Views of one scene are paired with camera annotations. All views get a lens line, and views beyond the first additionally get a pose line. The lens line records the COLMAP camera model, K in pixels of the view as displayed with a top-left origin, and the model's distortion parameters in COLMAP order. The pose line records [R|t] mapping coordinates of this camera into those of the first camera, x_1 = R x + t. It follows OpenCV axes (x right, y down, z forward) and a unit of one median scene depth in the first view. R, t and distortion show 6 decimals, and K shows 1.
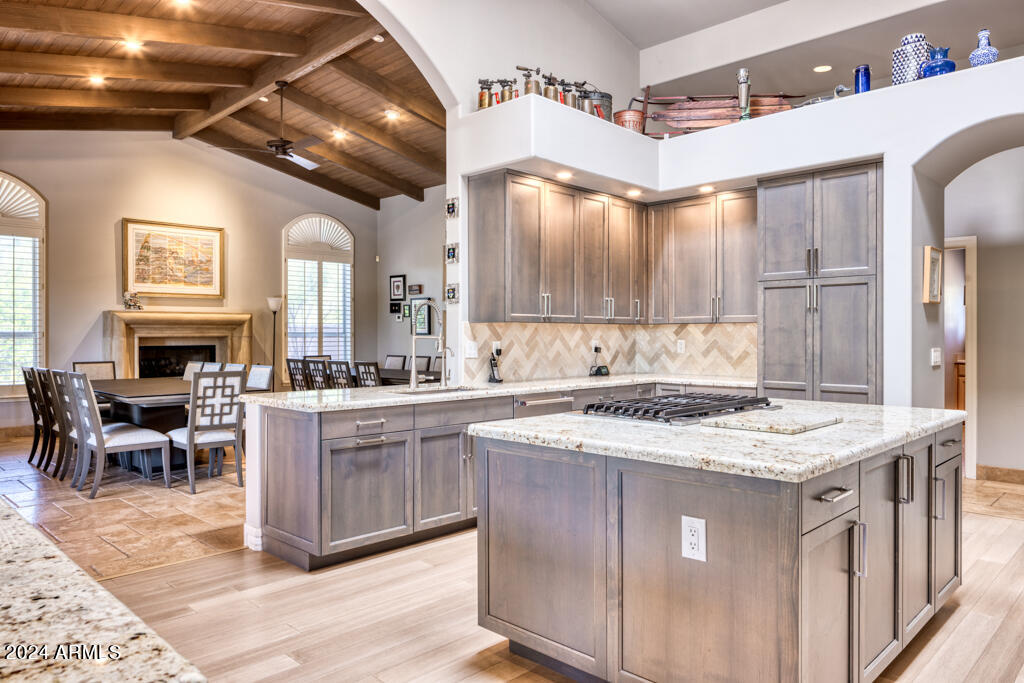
lens RADIAL K [[696.8, 0, 503.7], [0, 696.8, 340.9], [0, 0, 1]] dist [-0.017785, -0.005150]
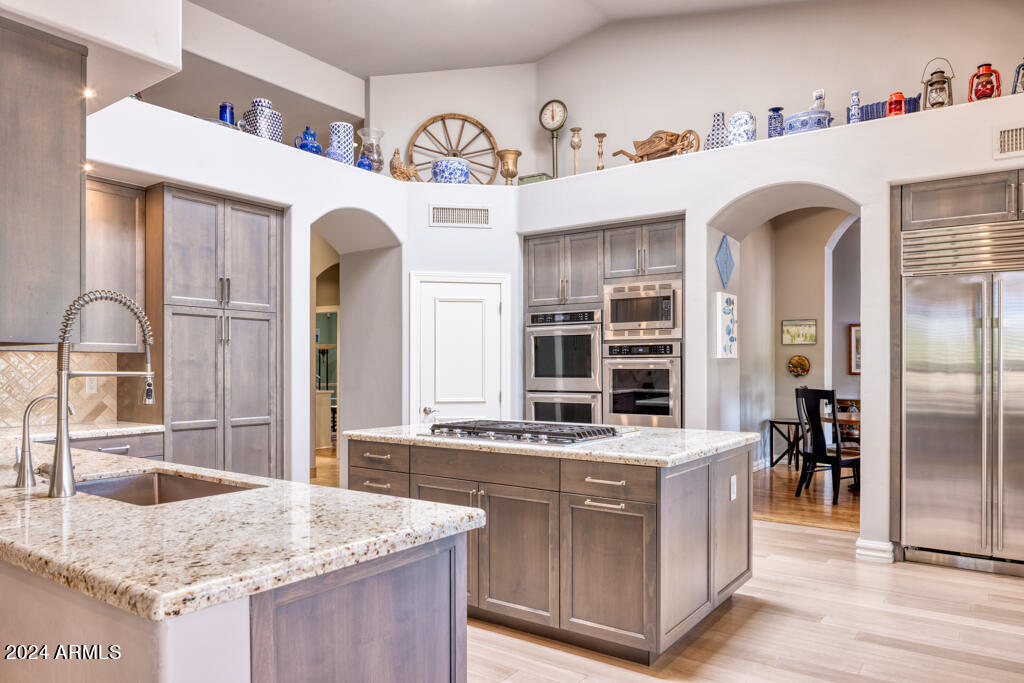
lens RADIAL K [[696.8, 0, 525.2], [0, 696.8, 359.3], [0, 0, 1]] dist [-0.017785, -0.005150]
pose [[-0.193637, 0.005415, 0.981058, -0.569861], [-0.003330, 0.999975, -0.006177, -0.016679], [-0.981068, -0.004463, -0.193615, 0.778819]]
